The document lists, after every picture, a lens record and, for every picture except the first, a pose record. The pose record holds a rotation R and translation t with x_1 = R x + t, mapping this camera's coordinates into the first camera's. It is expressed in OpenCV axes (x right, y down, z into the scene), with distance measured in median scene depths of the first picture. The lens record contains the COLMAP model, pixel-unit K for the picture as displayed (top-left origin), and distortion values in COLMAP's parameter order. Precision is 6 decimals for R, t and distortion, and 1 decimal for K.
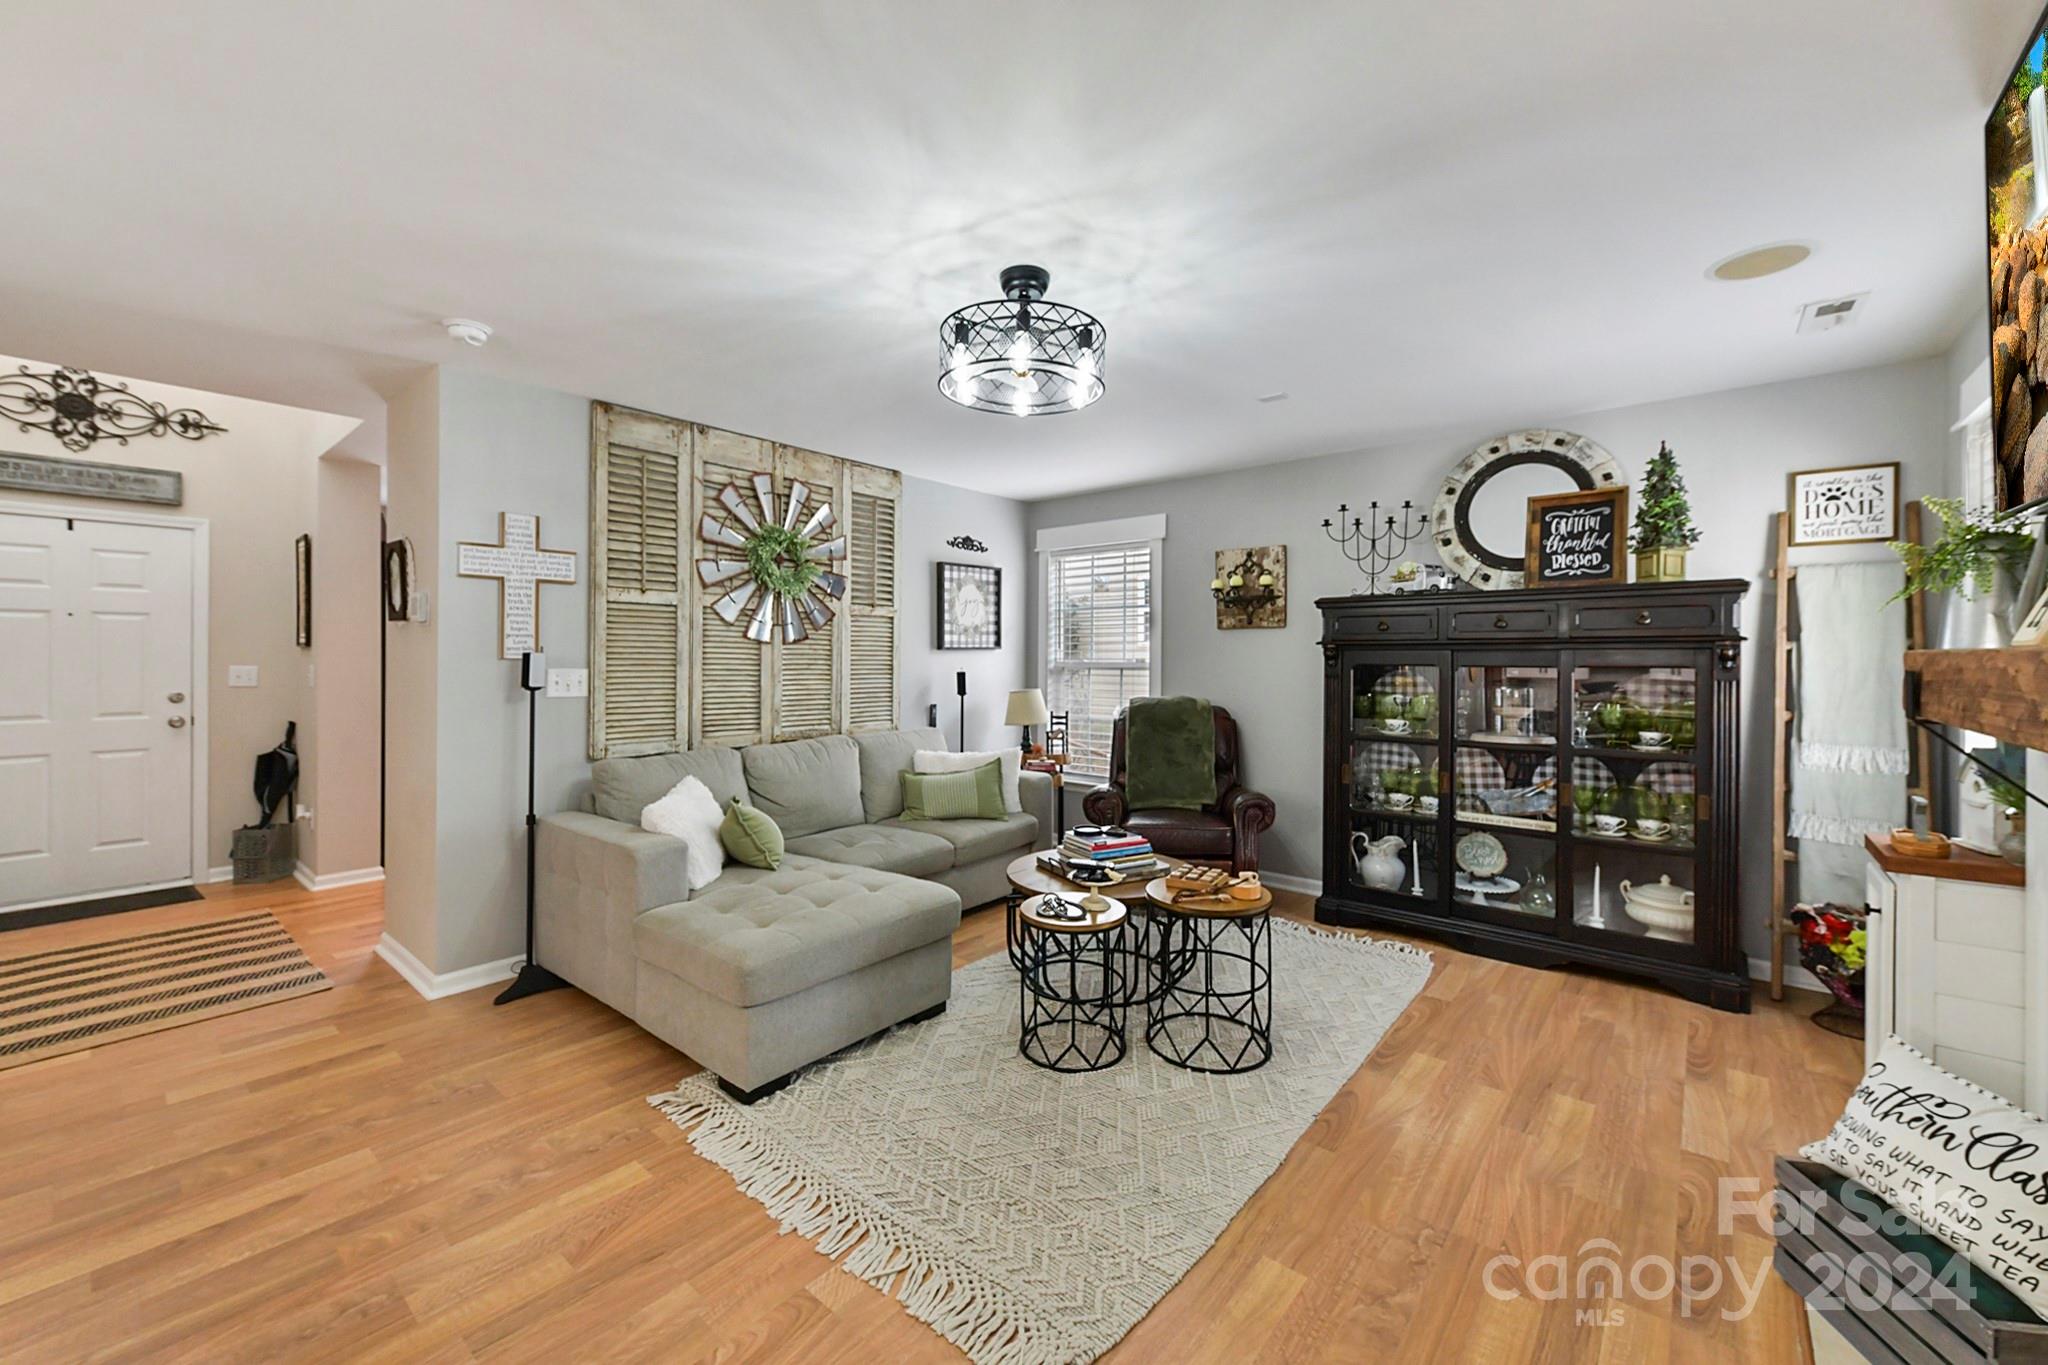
lens RADIAL K [[808.4, 0, 1016.0], [0, 808.4, 656.8], [0, 0, 1]] dist [0.000596, -0.000537]
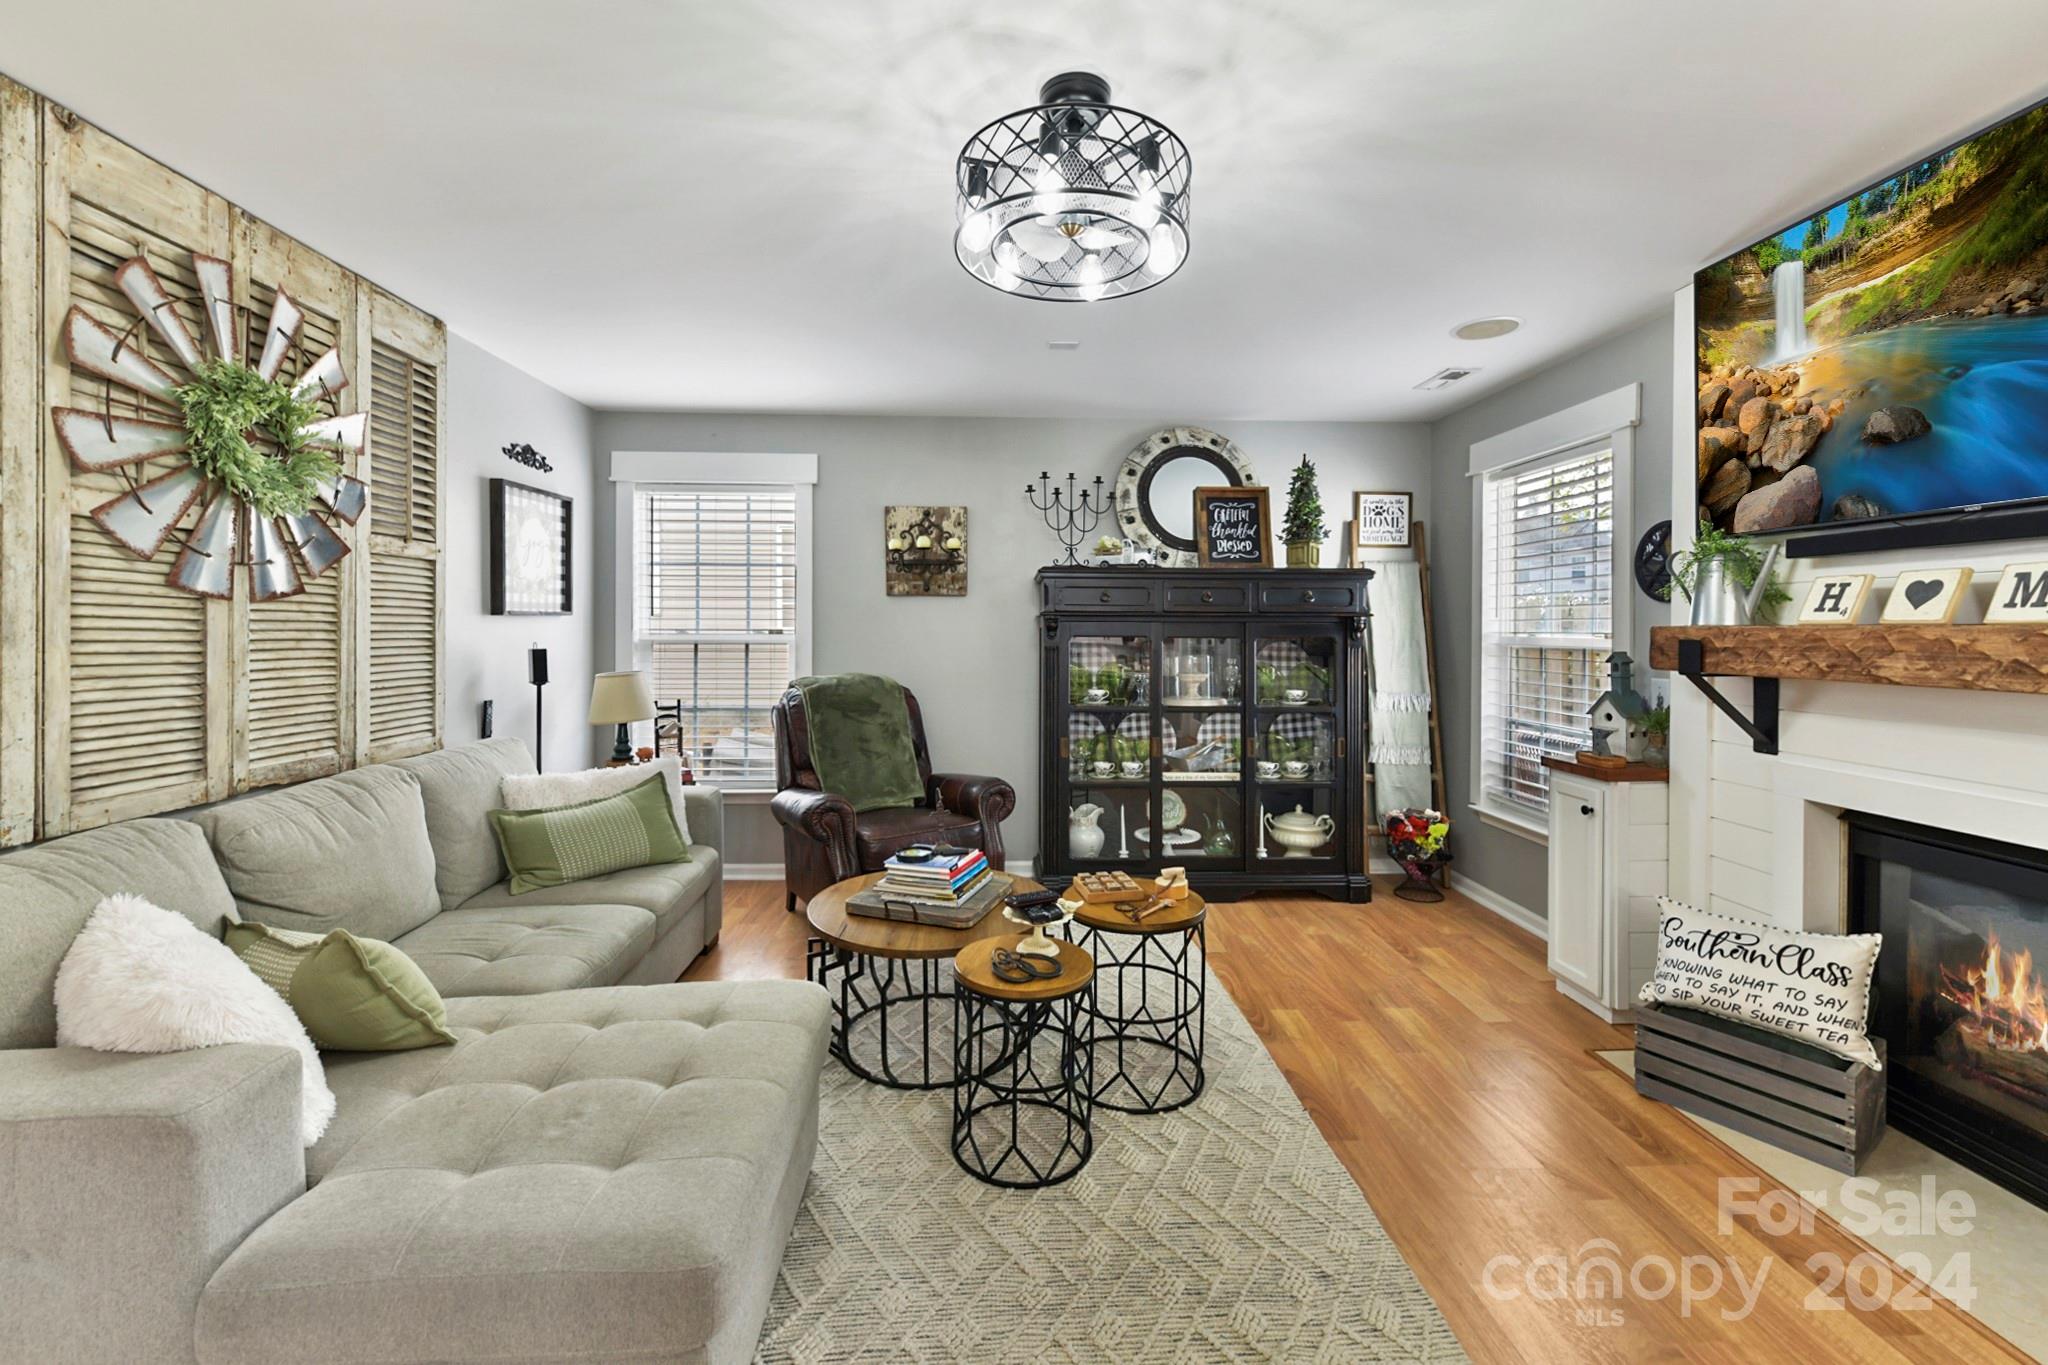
lens RADIAL K [[834.4, 0, 1020.4], [0, 834.4, 632.7], [0, 0, 1]] dist [0.002669, -0.000998]
pose [[0.731205, -0.002254, 0.682154, -0.315742], [-0.003700, 0.999967, 0.007270, -0.001562], [-0.682147, -0.007840, 0.731173, 0.294319]]
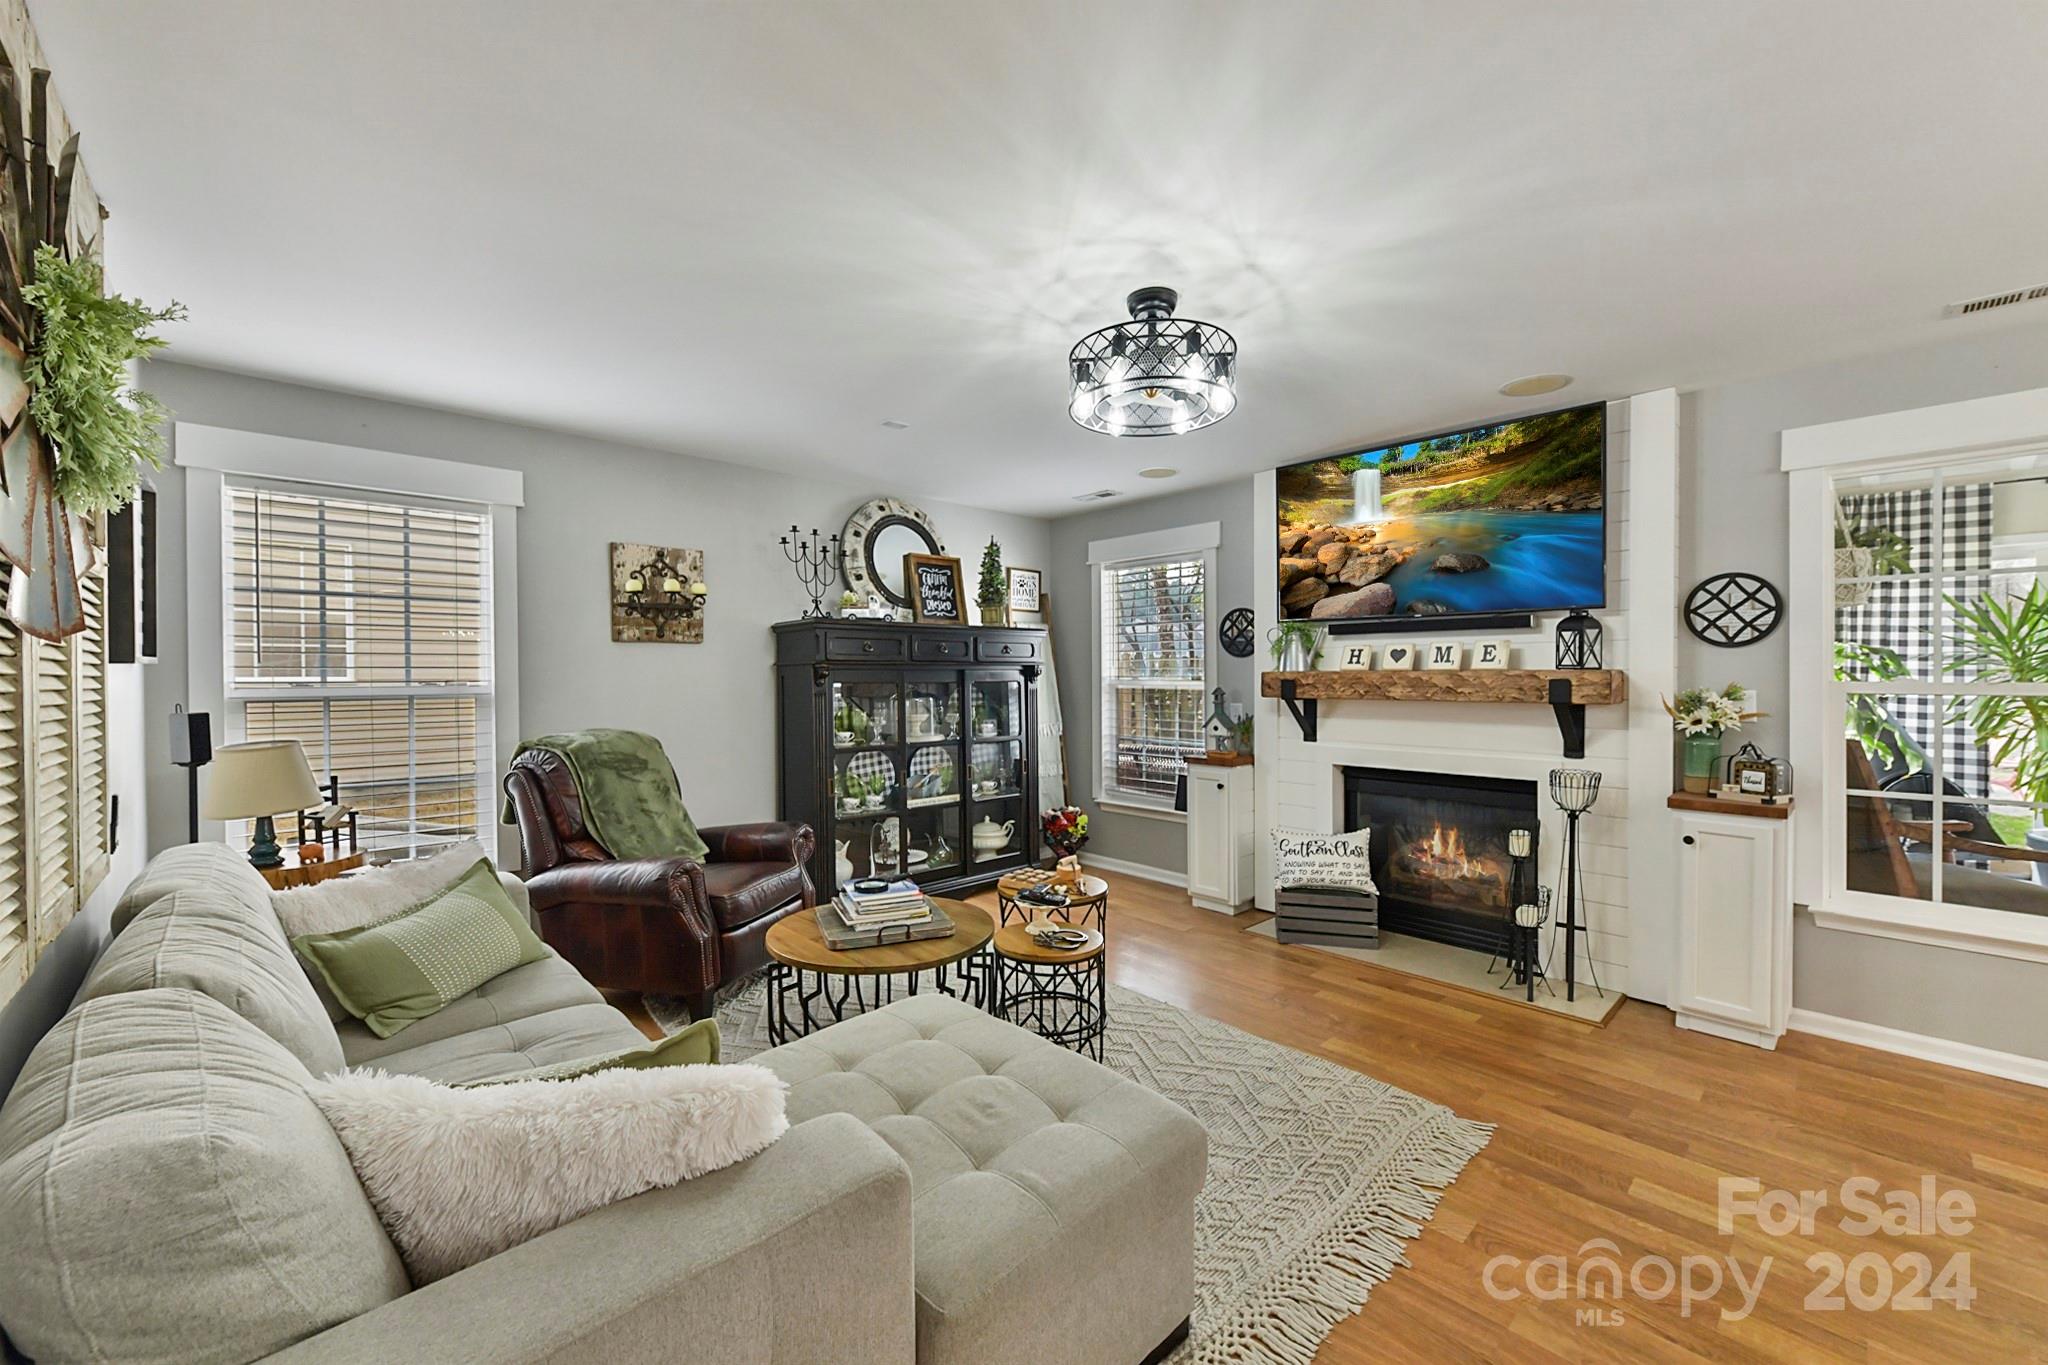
lens RADIAL K [[814.4, 0, 1034.9], [0, 814.4, 680.7], [0, 0, 1]] dist [-0.000641, -0.000472]
pose [[0.093437, -0.009988, 0.995575, -0.608178], [0.002591, 0.999949, 0.009789, -0.003178], [-0.995622, 0.001665, 0.093458, 0.630186]]
